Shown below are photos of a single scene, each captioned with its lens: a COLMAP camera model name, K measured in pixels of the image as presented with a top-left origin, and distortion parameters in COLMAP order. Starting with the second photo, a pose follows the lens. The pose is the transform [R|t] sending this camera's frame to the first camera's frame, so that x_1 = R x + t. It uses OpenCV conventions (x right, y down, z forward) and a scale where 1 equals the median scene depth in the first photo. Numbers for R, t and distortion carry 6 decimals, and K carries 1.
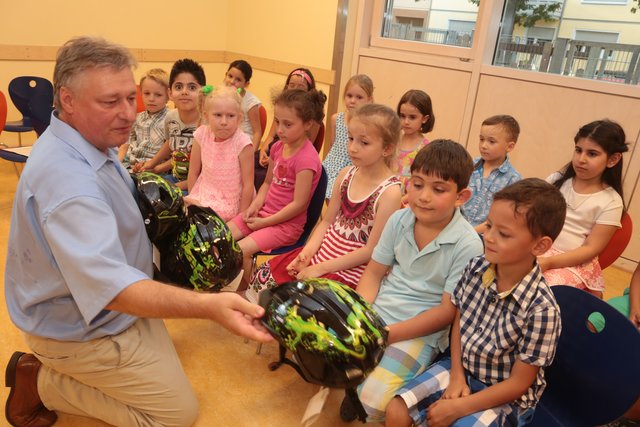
lens RADIAL K [[454.4, 0, 320.0], [0, 454.4, 213.5], [0, 0, 1]] dist [-0.123800, 0.085649]
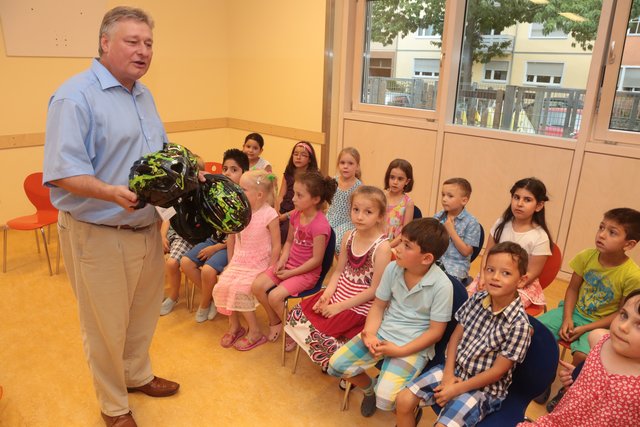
lens RADIAL K [[454.4, 0, 320.0], [0, 454.4, 213.5], [0, 0, 1]] dist [-0.123800, 0.085649]
pose [[0.996252, -0.074591, 0.043803, -0.085483], [0.076467, 0.996151, -0.042839, -0.095504], [-0.040439, 0.046028, 0.998121, -0.347863]]
